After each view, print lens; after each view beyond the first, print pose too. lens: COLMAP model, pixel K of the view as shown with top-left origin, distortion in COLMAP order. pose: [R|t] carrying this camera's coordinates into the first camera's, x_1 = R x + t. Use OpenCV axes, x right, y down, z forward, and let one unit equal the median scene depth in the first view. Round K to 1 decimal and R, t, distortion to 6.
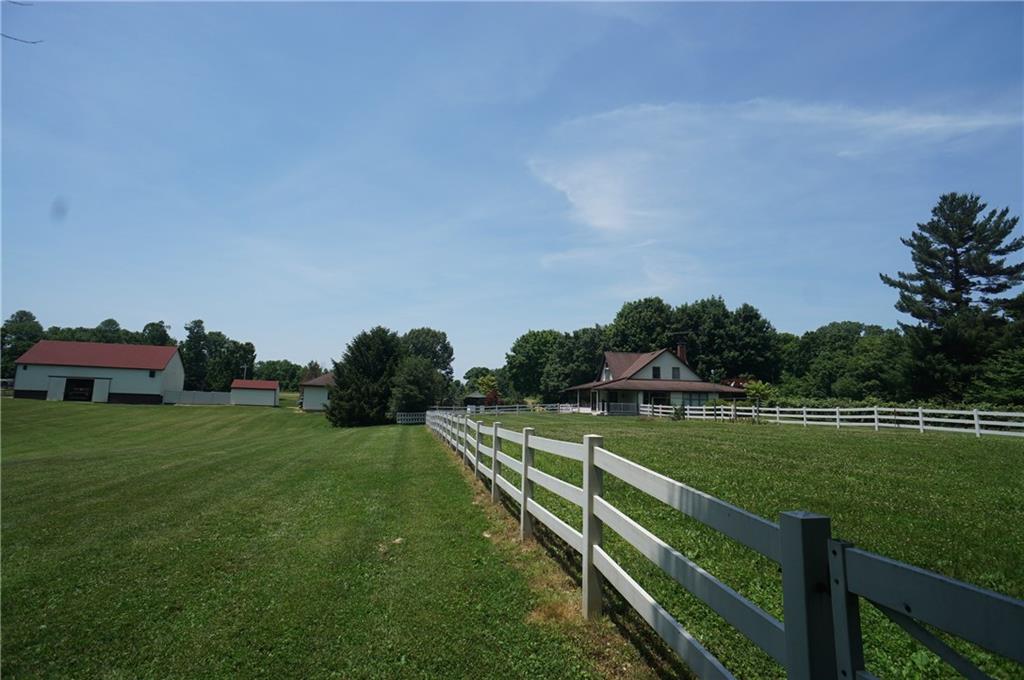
lens RADIAL K [[548.2, 0, 512.9], [0, 548.2, 329.0], [0, 0, 1]] dist [-0.068886, 0.043821]
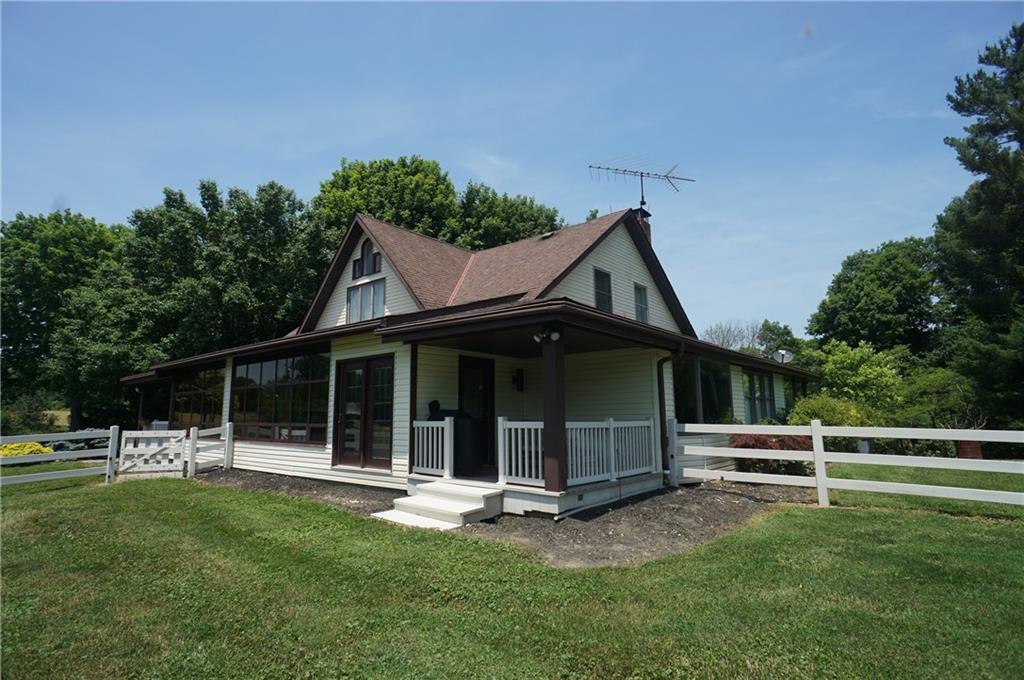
lens RADIAL K [[619.0, 0, 512.0], [0, 619.0, 340.0], [0, 0, 1]] dist [0.000606, 0.000307]
pose [[0.805378, 0.072556, 0.588304, 0.076620], [-0.072284, 0.997095, -0.024016, 0.119215], [-0.588337, -0.023183, 0.808283, 0.872541]]
